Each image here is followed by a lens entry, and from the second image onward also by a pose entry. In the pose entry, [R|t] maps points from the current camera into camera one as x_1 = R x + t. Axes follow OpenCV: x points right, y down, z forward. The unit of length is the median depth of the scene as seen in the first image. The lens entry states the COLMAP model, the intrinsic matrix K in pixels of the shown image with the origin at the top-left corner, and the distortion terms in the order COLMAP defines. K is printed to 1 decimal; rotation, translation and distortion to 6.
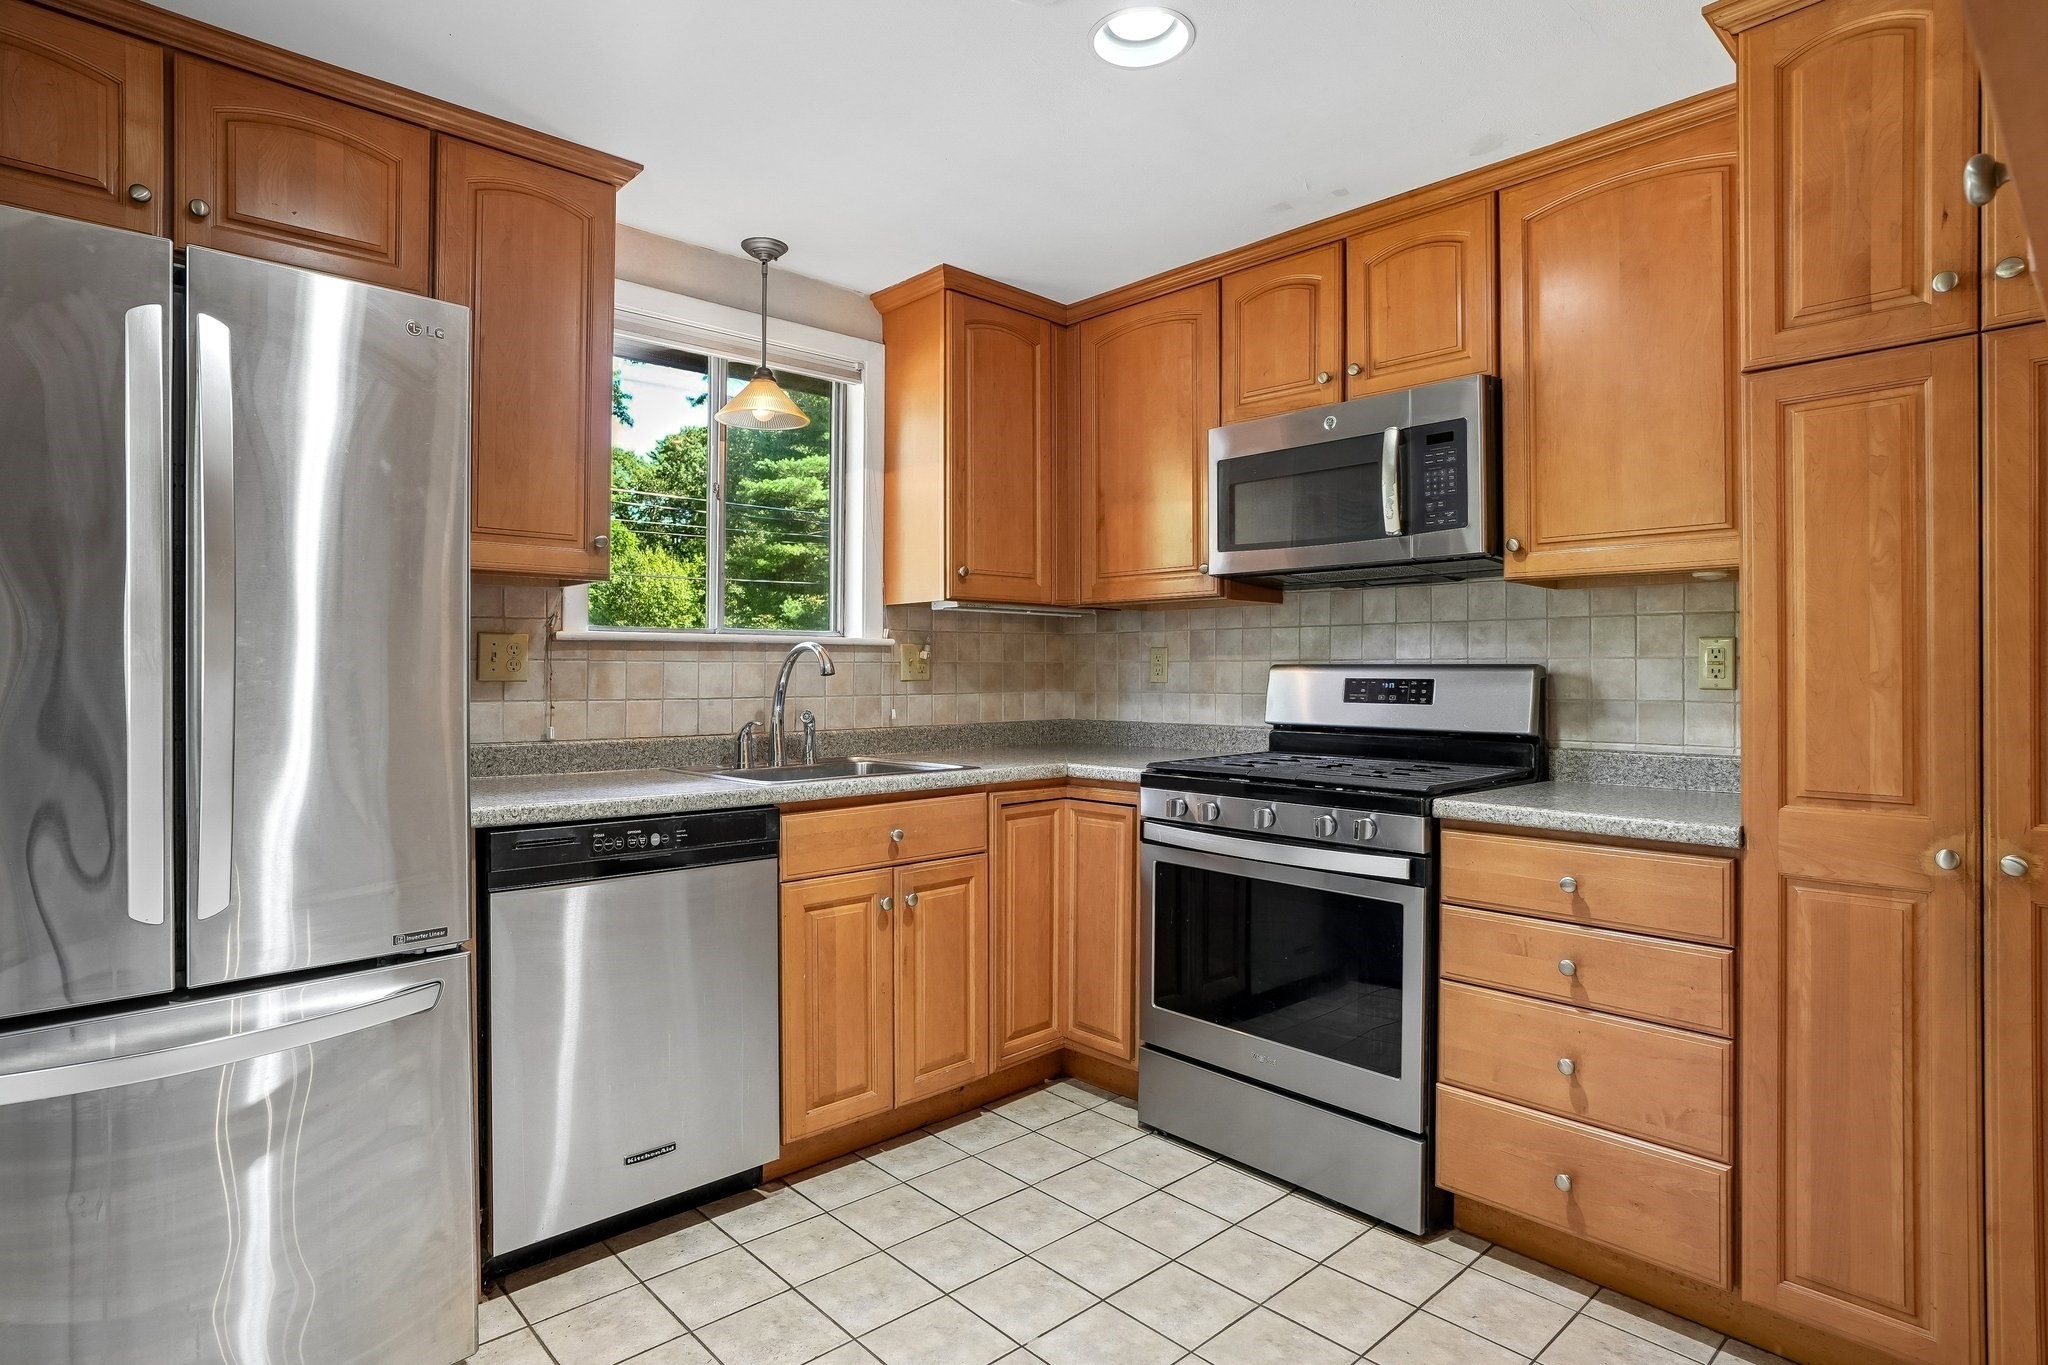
lens RADIAL K [[1061.1, 0, 1018.8], [0, 1061.1, 663.6], [0, 0, 1]] dist [-0.045345, 0.024047]
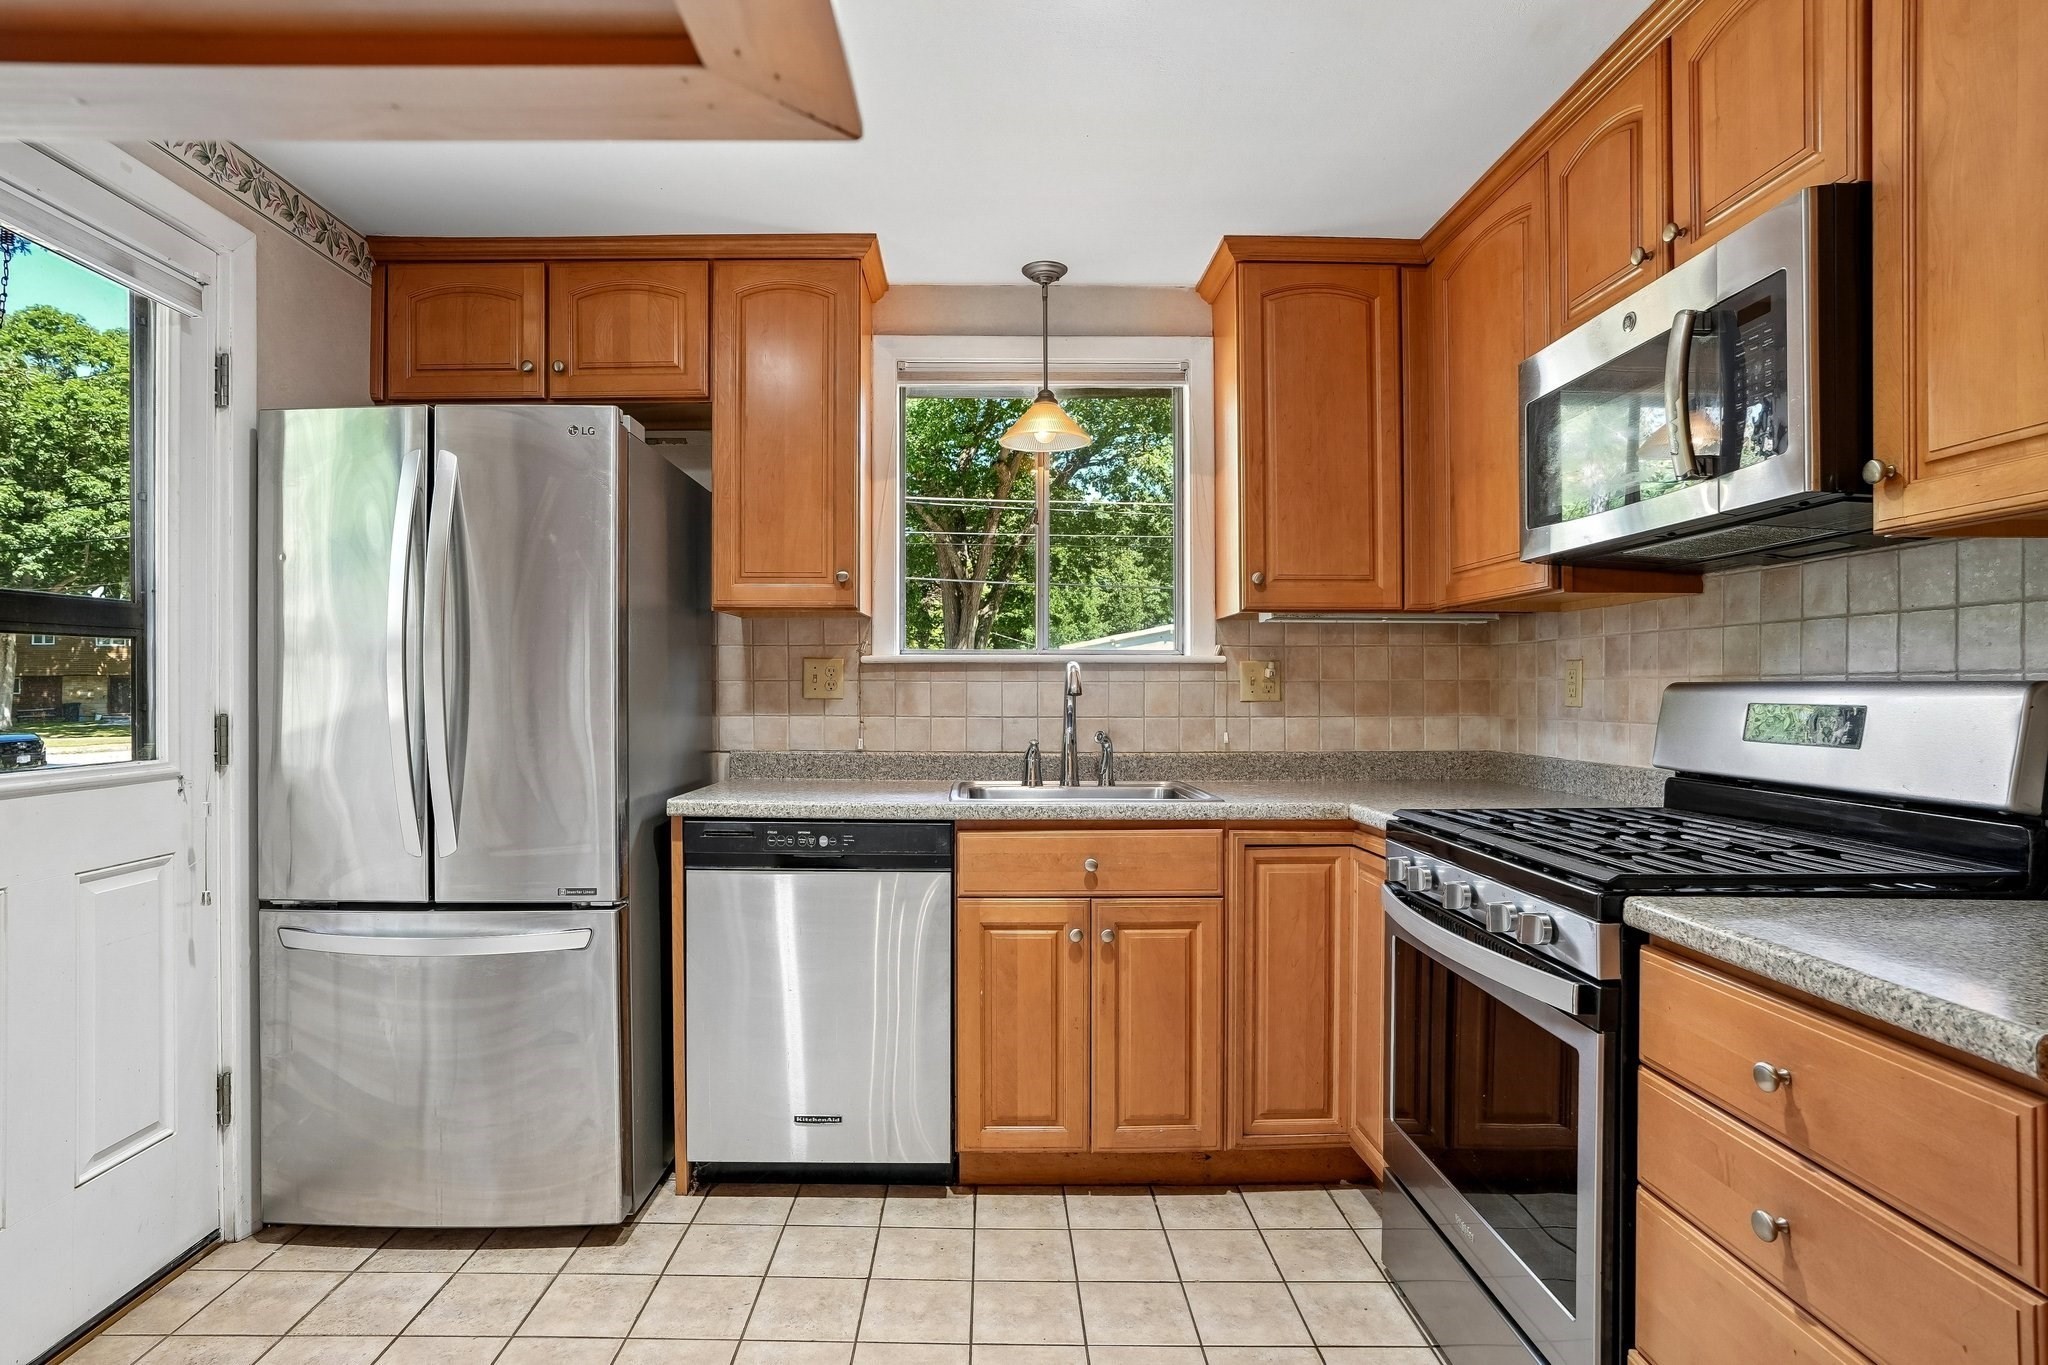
lens RADIAL K [[1063.6, 0, 992.6], [0, 1063.6, 690.7], [0, 0, 1]] dist [-0.049009, 0.025307]
pose [[0.738352, 0.002060, -0.674412, 0.433819], [0.003467, 0.999971, 0.006850, -0.000024], [0.674406, -0.007396, 0.738323, 0.230073]]
